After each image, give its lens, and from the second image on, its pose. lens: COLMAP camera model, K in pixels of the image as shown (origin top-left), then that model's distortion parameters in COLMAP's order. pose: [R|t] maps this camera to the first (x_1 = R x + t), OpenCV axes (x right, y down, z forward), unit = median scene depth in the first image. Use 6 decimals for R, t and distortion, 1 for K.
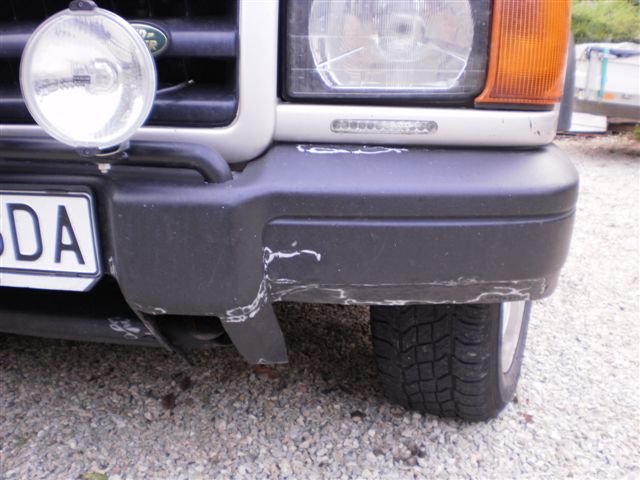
lens RADIAL K [[687.5, 0, 320.0], [0, 687.5, 240.0], [0, 0, 1]] dist [-0.052300, -0.226588]
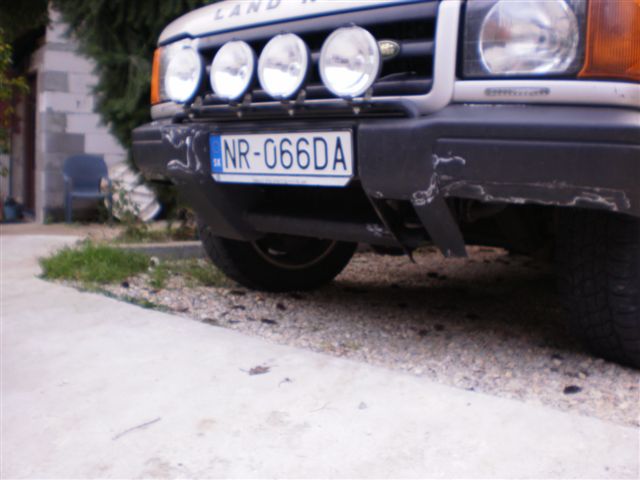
lens RADIAL K [[687.5, 0, 320.0], [0, 687.5, 240.0], [0, 0, 1]] dist [-0.052300, -0.226588]
pose [[0.848476, 0.061080, -0.525698, 0.580086], [-0.147902, 0.981106, -0.124721, 0.463284], [0.508148, 0.183575, 0.841479, -0.560298]]
